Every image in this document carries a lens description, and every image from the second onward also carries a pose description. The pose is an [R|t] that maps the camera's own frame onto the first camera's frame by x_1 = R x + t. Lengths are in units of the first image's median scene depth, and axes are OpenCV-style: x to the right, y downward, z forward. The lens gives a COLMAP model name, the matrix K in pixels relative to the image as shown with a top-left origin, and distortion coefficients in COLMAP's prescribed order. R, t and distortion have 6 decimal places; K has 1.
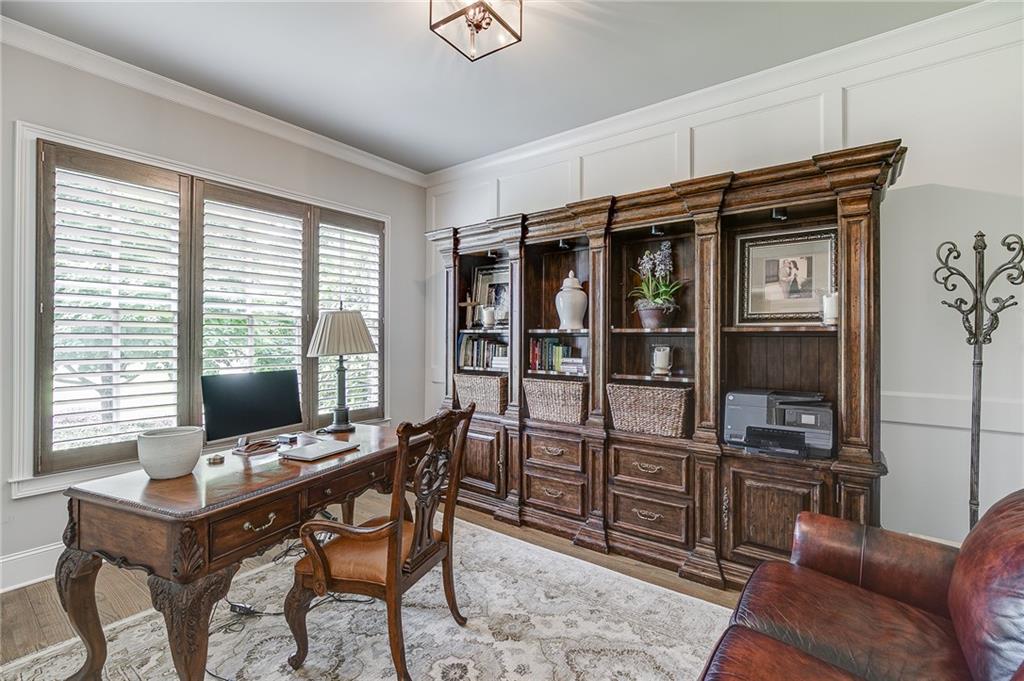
lens RADIAL K [[458.1, 0, 504.7], [0, 458.1, 344.9], [0, 0, 1]] dist [-0.015073, 0.001957]
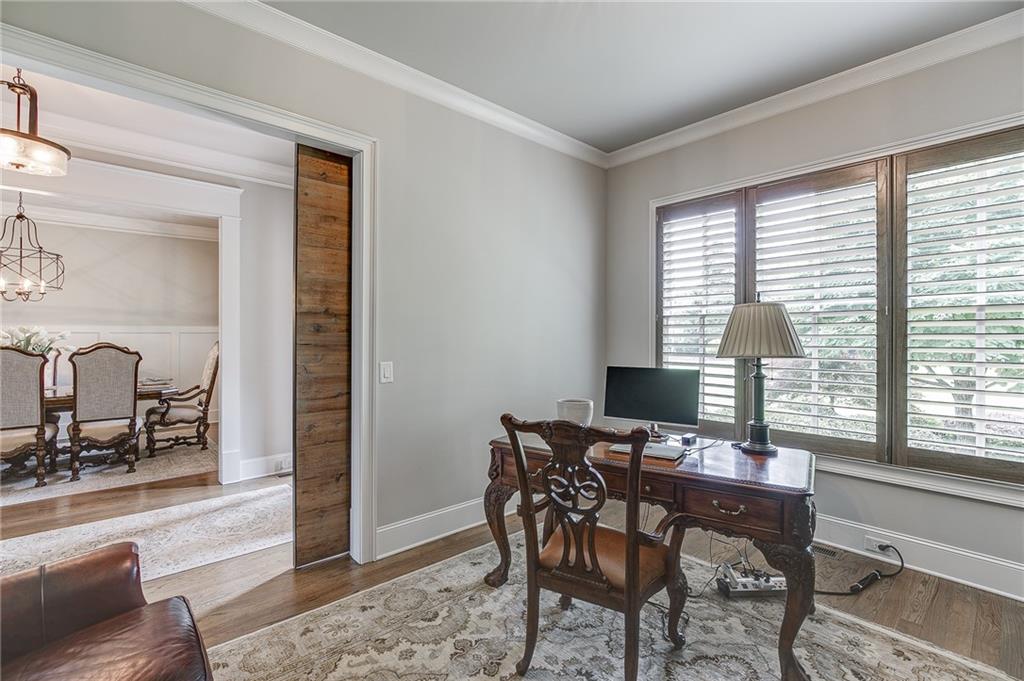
lens RADIAL K [[458.1, 0, 505.6], [0, 458.1, 331.8], [0, 0, 1]] dist [-0.015073, 0.001957]
pose [[-0.186689, -0.014846, -0.982307, 0.516214], [-0.016261, 0.999796, -0.012020, -0.007806], [0.982284, 0.013729, -0.186892, 0.699923]]
